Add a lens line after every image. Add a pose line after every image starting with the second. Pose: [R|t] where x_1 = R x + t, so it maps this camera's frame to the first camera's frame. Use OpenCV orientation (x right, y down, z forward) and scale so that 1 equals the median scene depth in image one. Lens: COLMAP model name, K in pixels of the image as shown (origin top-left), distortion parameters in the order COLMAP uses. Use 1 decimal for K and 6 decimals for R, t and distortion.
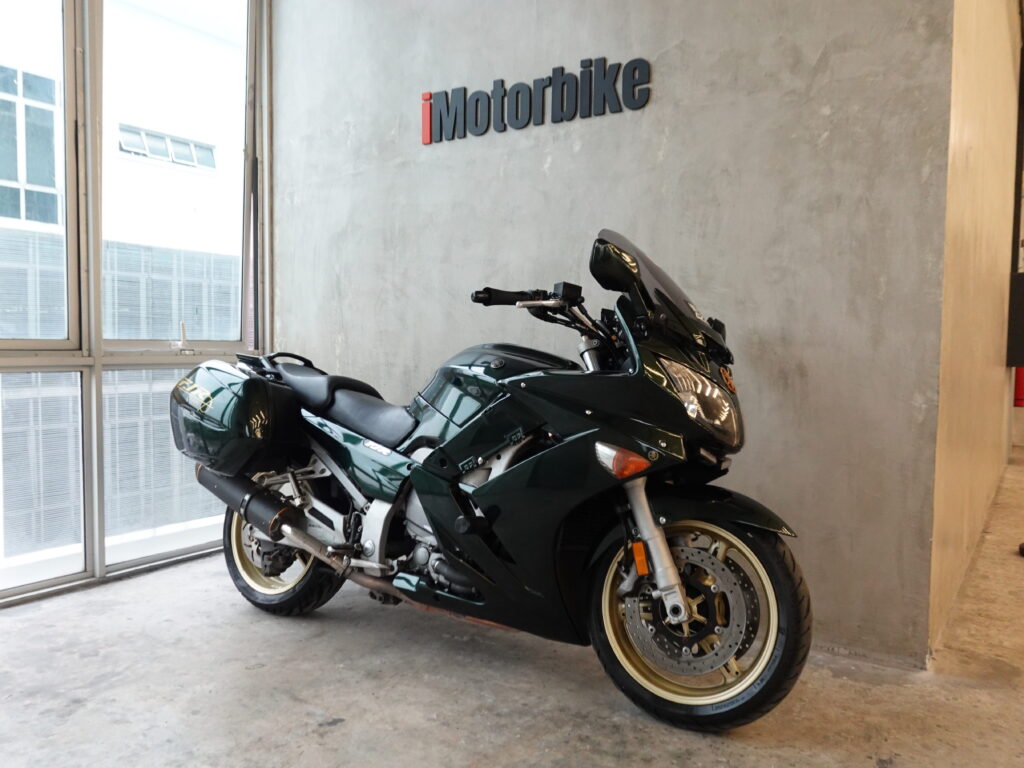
lens RADIAL K [[836.8, 0, 475.6], [0, 836.8, 386.2], [0, 0, 1]] dist [-0.002707, 0.020442]
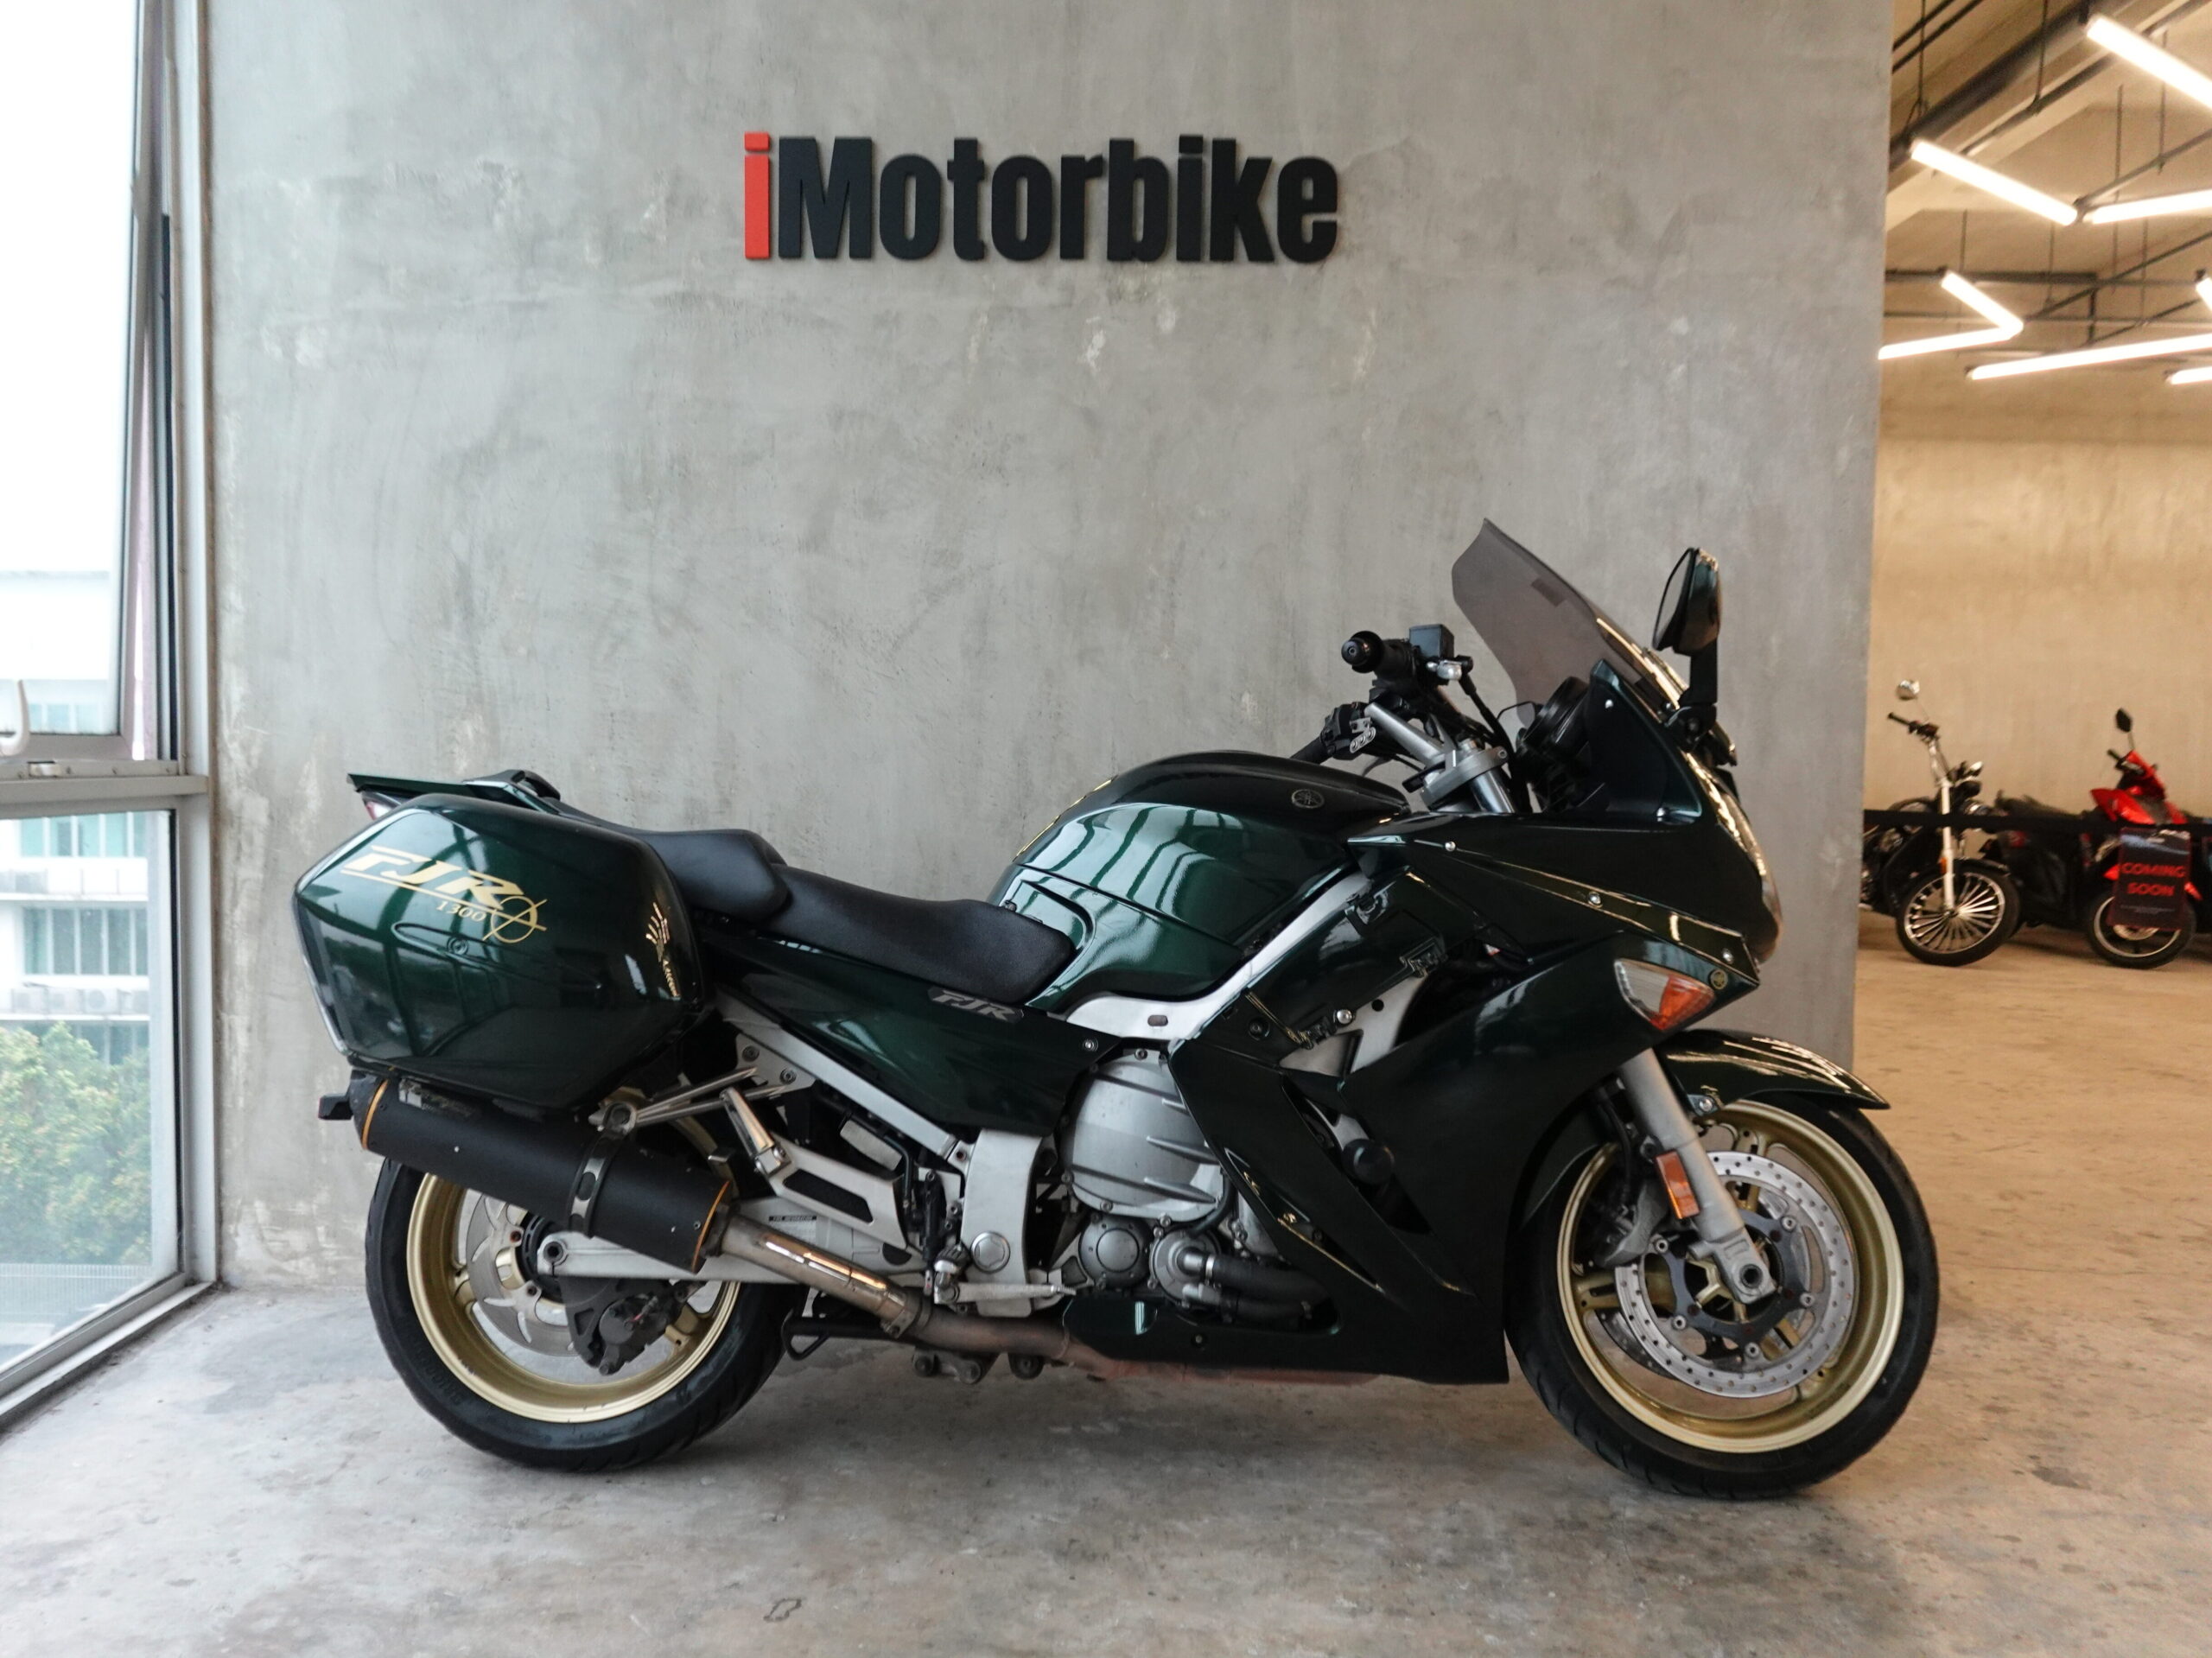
lens RADIAL K [[1807.5, 0, 1027.4], [0, 1807.5, 833.7], [0, 0, 1]] dist [-0.002707, 0.020442]
pose [[0.835229, -0.024441, 0.549359, -0.503522], [0.020093, 0.999701, 0.013929, -0.019650], [-0.549535, -0.000595, 0.835470, 0.212766]]
